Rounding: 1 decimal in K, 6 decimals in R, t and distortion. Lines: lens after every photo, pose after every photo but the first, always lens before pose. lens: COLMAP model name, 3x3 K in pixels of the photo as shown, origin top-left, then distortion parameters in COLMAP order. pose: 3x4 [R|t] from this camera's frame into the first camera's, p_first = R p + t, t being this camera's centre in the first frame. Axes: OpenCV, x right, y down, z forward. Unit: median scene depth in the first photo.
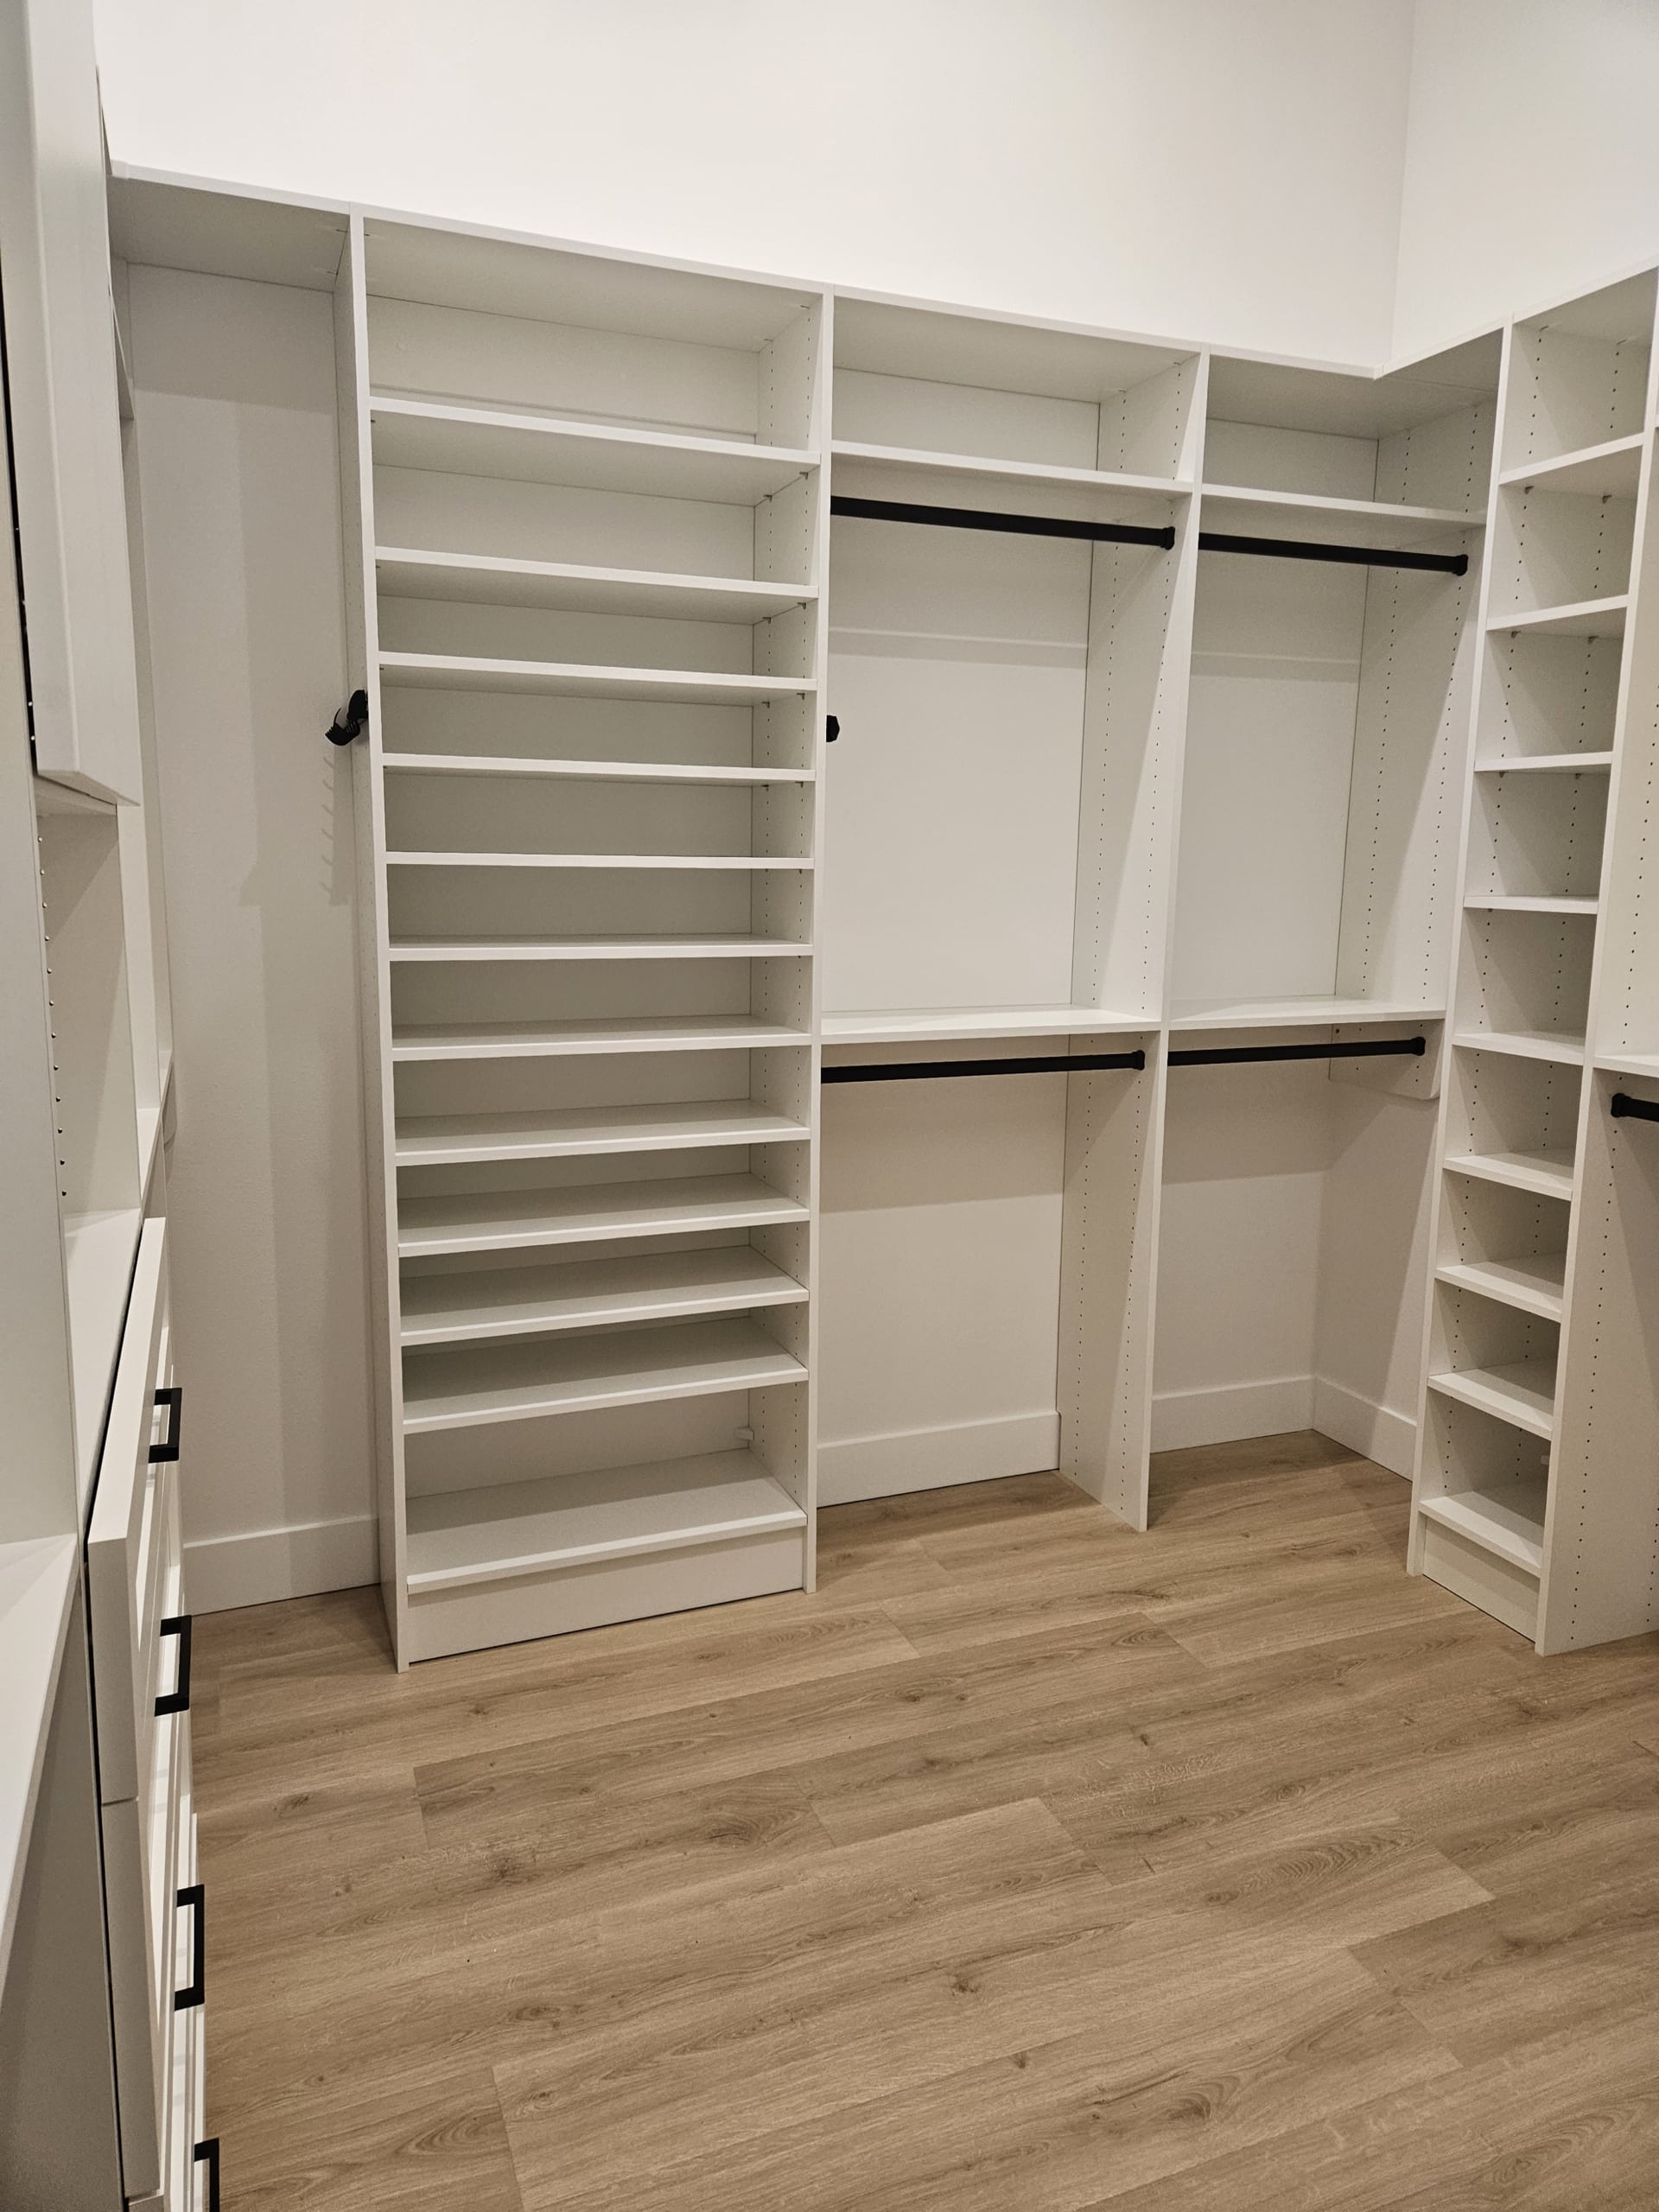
lens RADIAL K [[1492.4, 0, 821.3], [0, 1492.4, 1057.4], [0, 0, 1]] dist [0.070581, -0.044581]
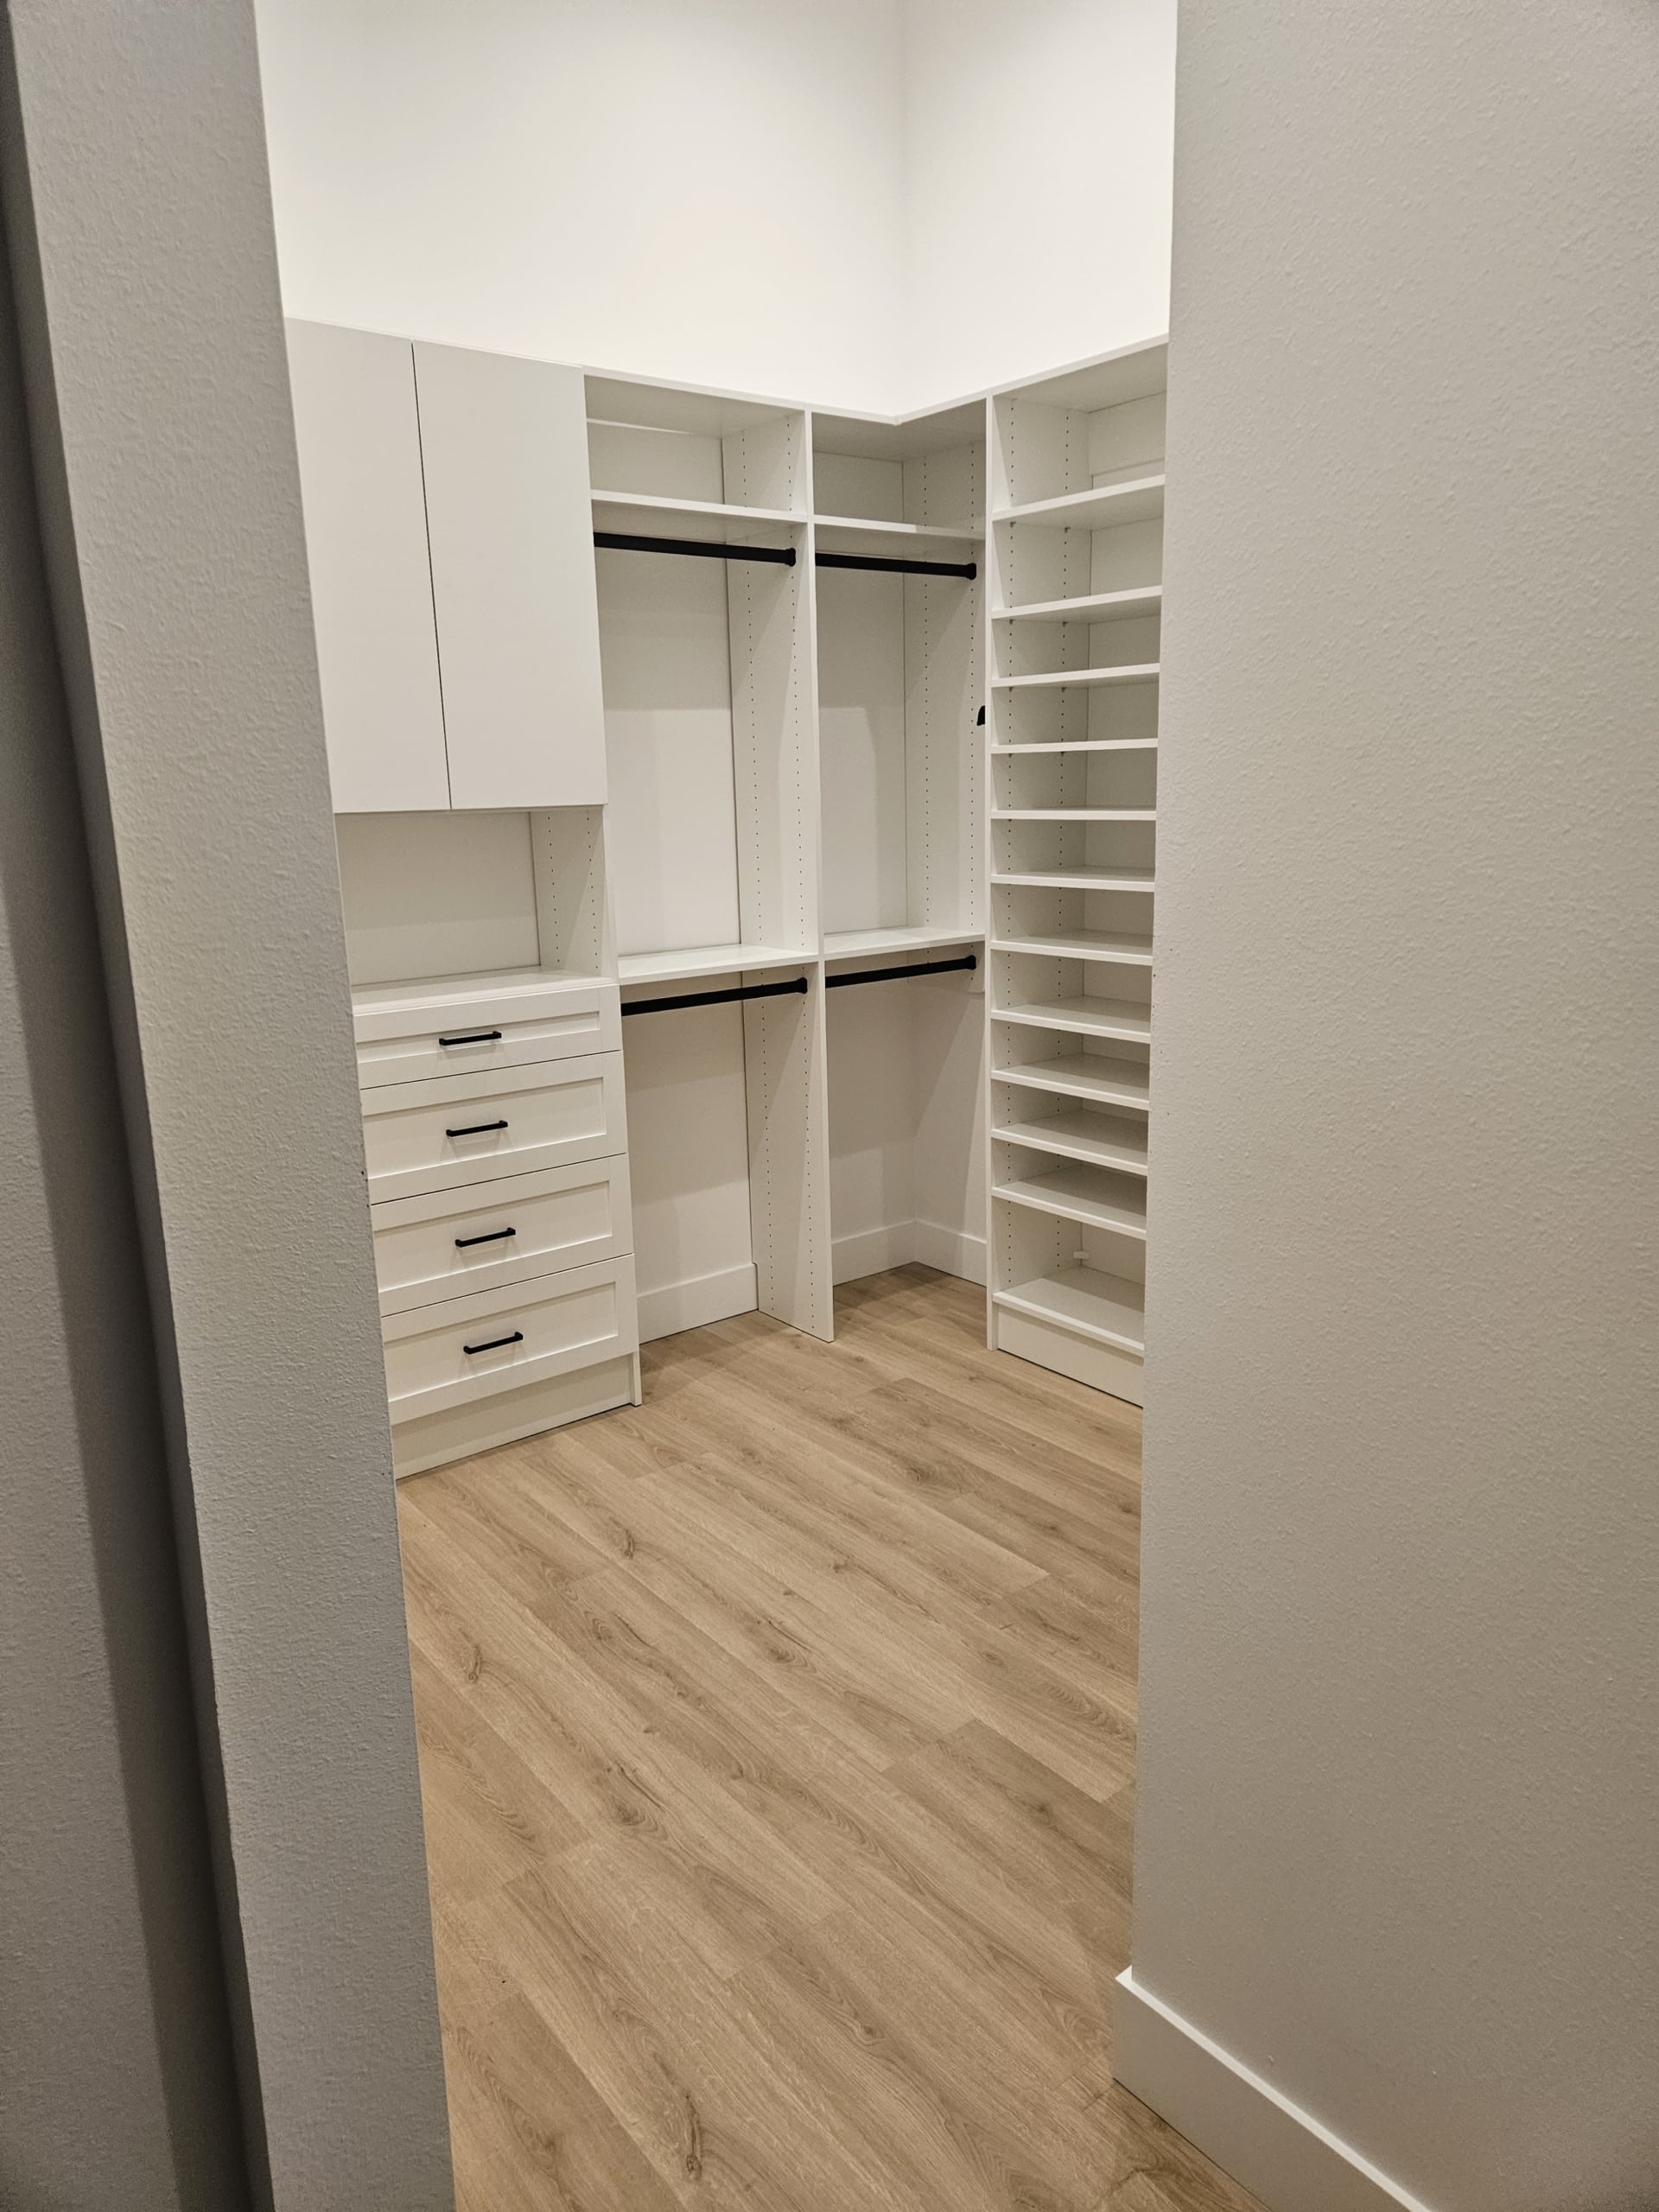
lens RADIAL K [[1455.6, 0, 813.9], [0, 1455.6, 1093.5], [0, 0, 1]] dist [0.095804, -0.075267]
pose [[0.274959, 0.183842, -0.943716, 1.358379], [-0.099613, 0.981714, 0.162221, -0.100308], [0.956282, 0.049403, 0.288244, 0.503056]]
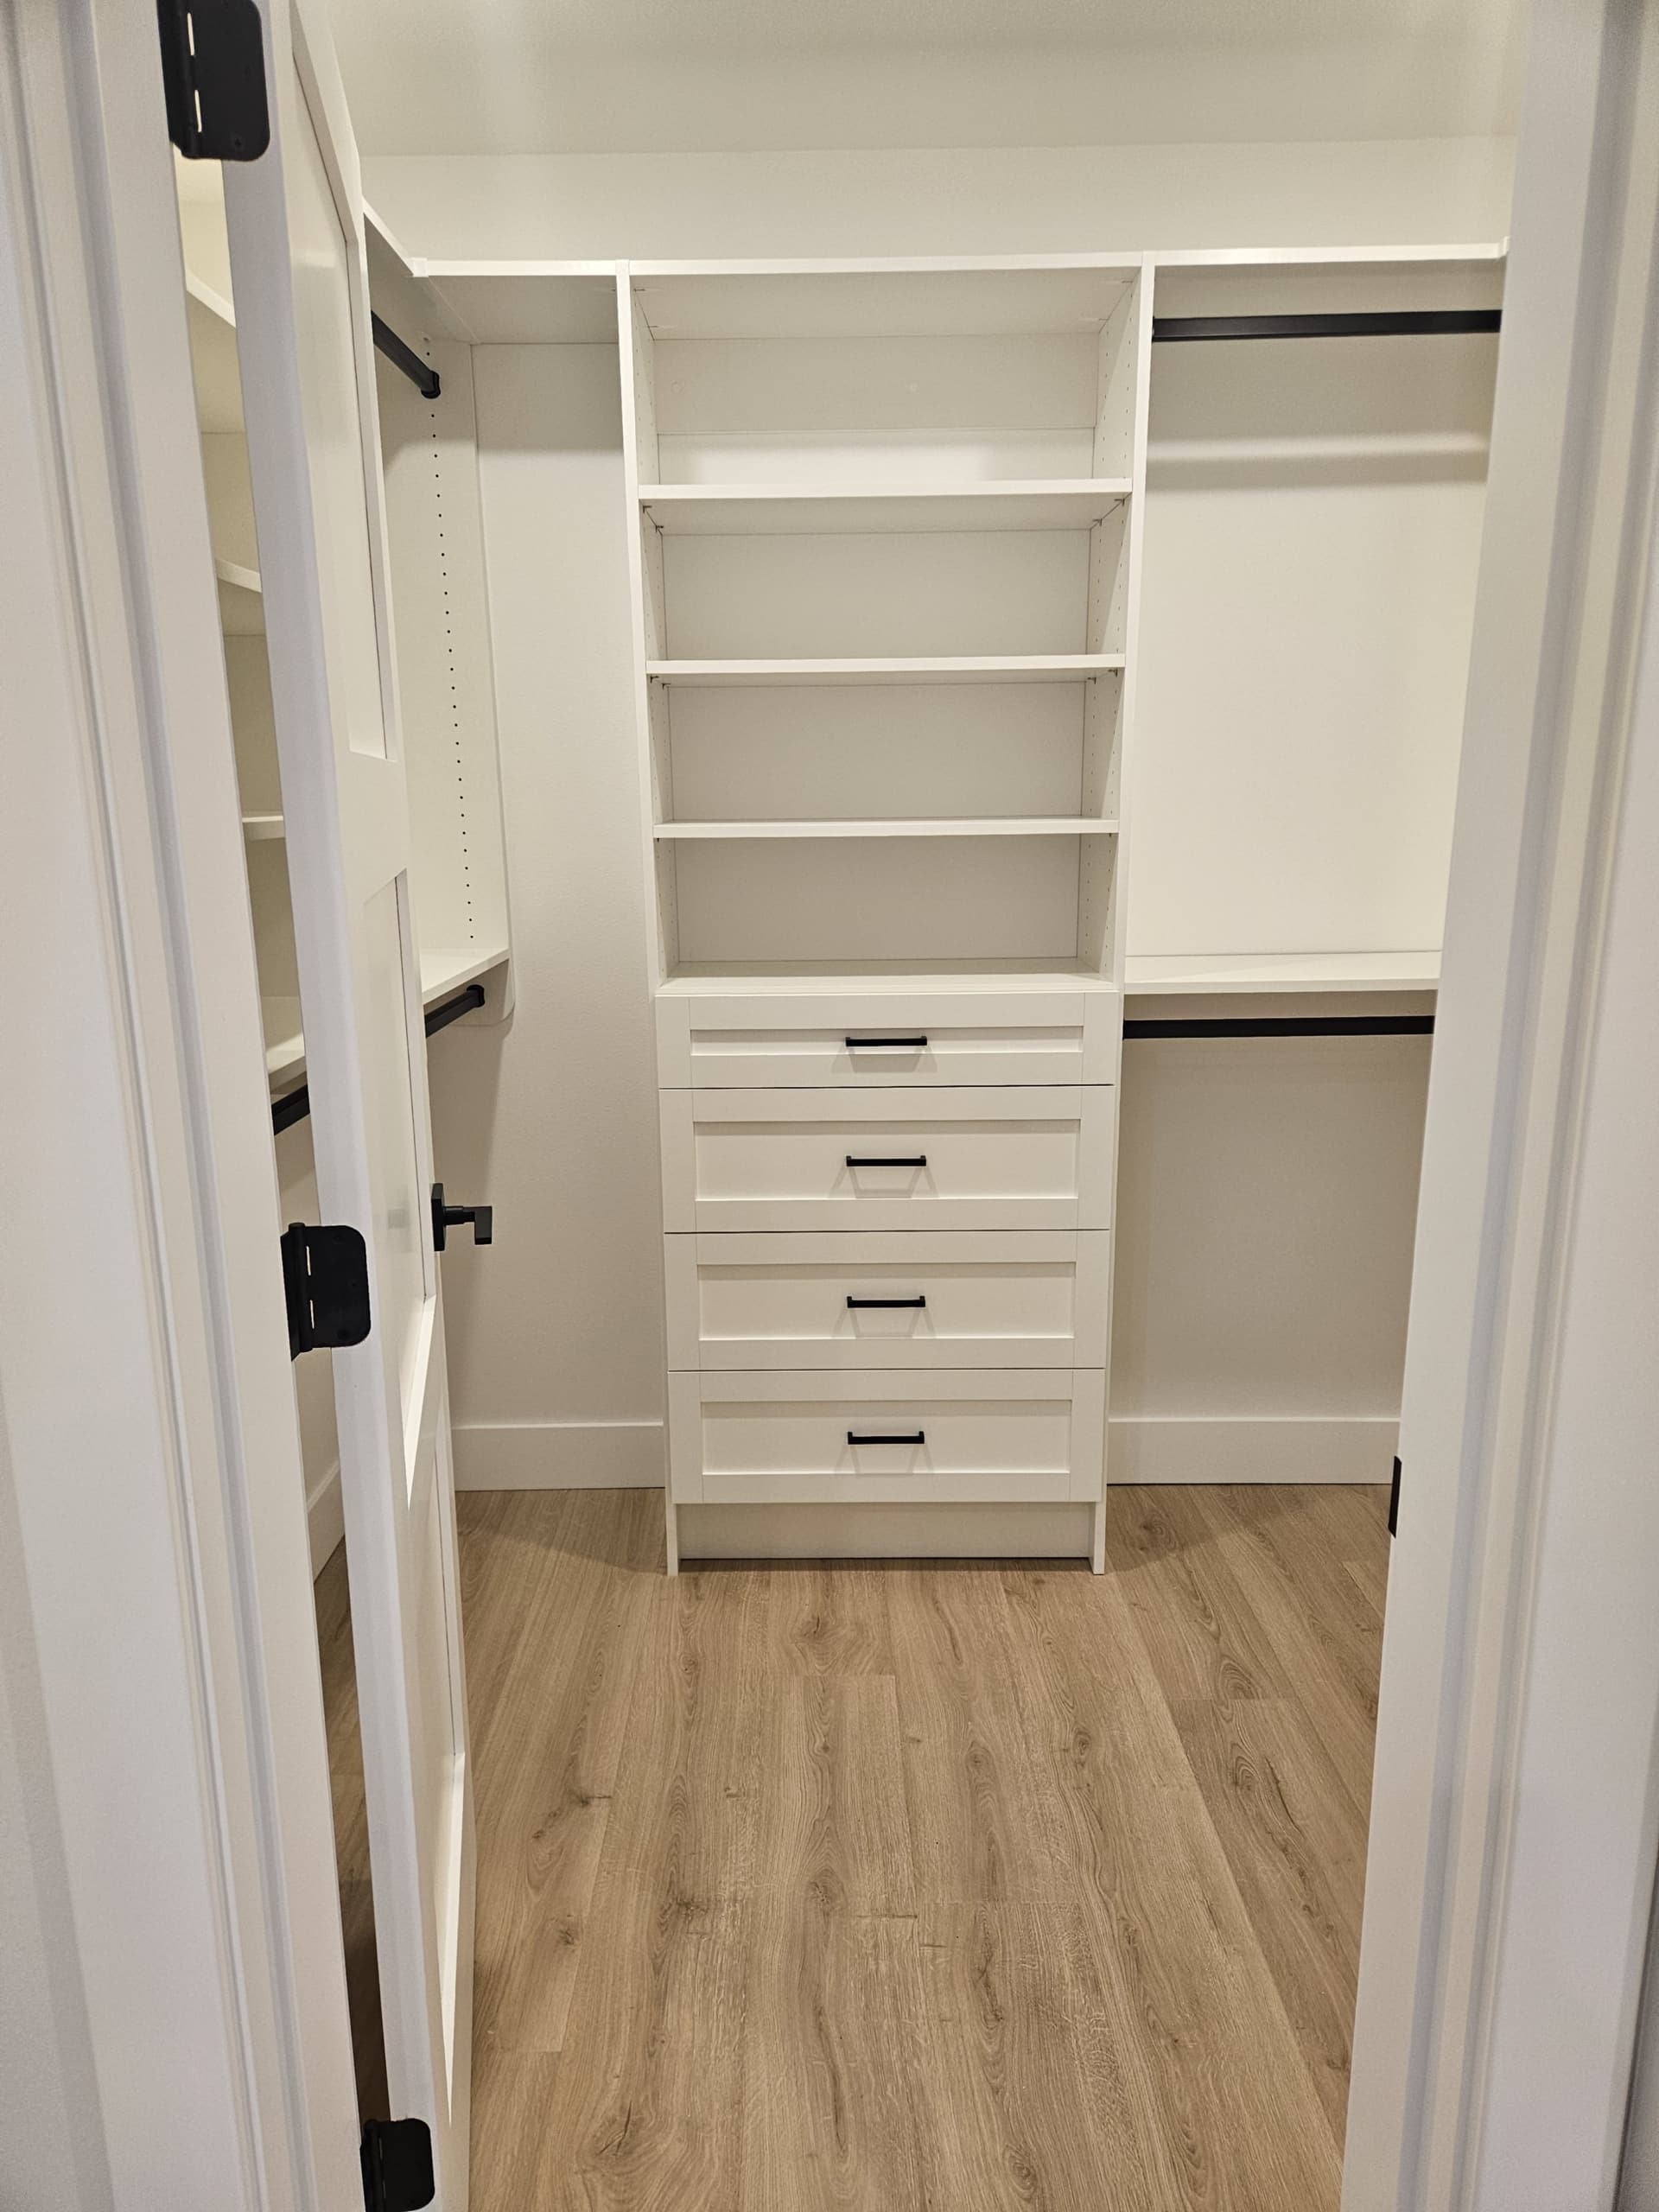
lens RADIAL K [[1483.0, 0, 819.2], [0, 1483.0, 1121.3], [0, 0, 1]] dist [0.074759, 0.002292]
pose [[-0.382537, 0.200829, -0.901850, 0.879629], [-0.119479, 0.957143, 0.263822, -0.117409], [0.916182, 0.208673, -0.342148, 0.983141]]
